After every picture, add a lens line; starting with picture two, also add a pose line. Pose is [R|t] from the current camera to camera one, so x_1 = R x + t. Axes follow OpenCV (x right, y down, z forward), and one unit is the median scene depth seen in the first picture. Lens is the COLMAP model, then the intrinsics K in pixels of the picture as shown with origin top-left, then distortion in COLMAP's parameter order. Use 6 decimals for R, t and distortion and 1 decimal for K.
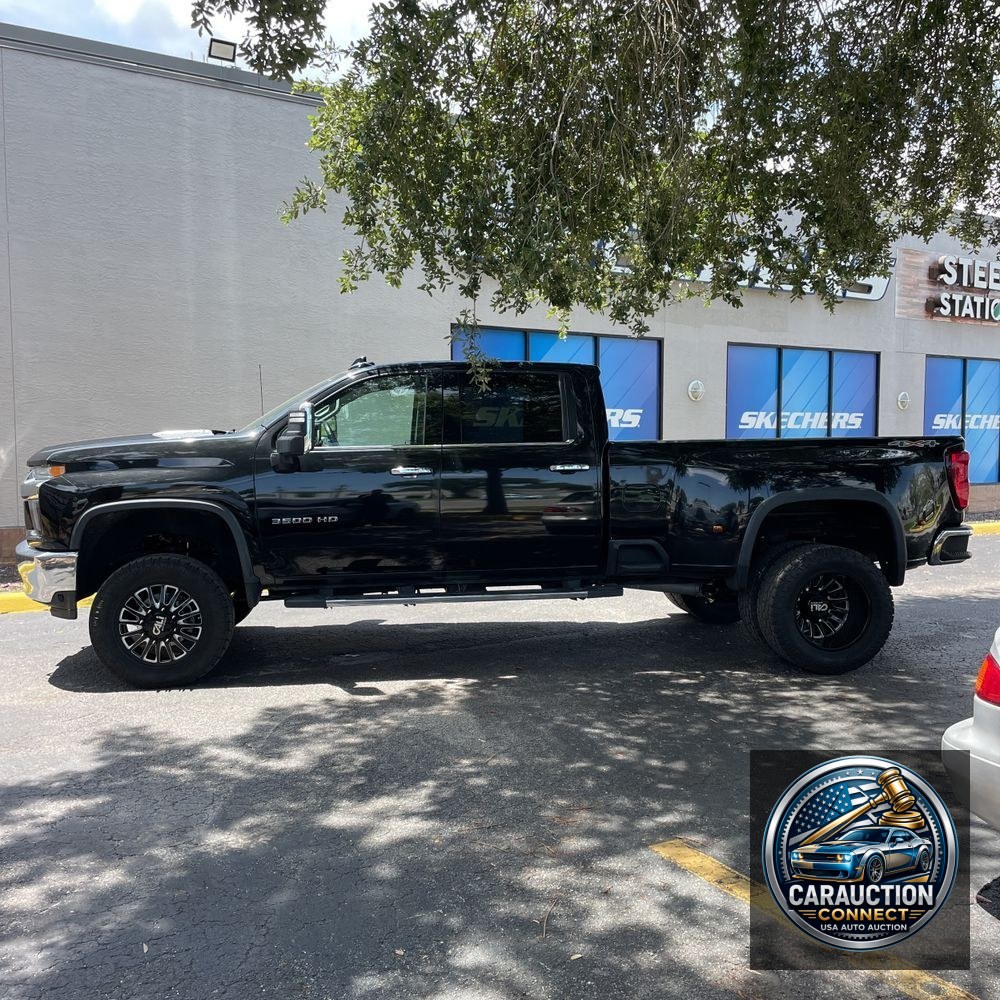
lens RADIAL K [[1028.3, 0, 500.0], [0, 1028.3, 500.0], [0, 0, 1]] dist [0.131151, -0.164471]
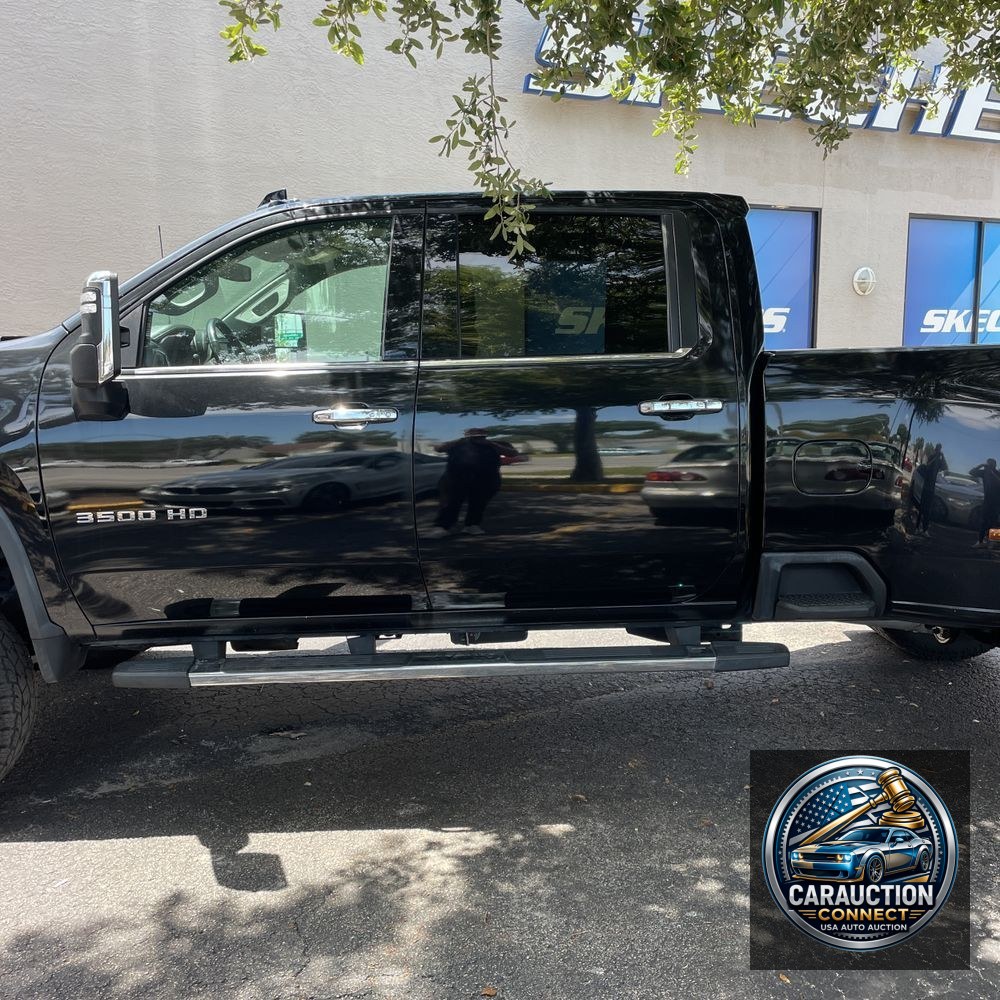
lens RADIAL K [[1023.4, 0, 495.9], [0, 1023.4, 485.3], [0, 0, 1]] dist [0.124957, -0.142544]
pose [[0.993220, 0.007043, -0.116037, 0.033552], [0.001054, 0.997576, 0.069573, -0.026419], [0.116246, -0.069223, 0.990805, 0.475417]]
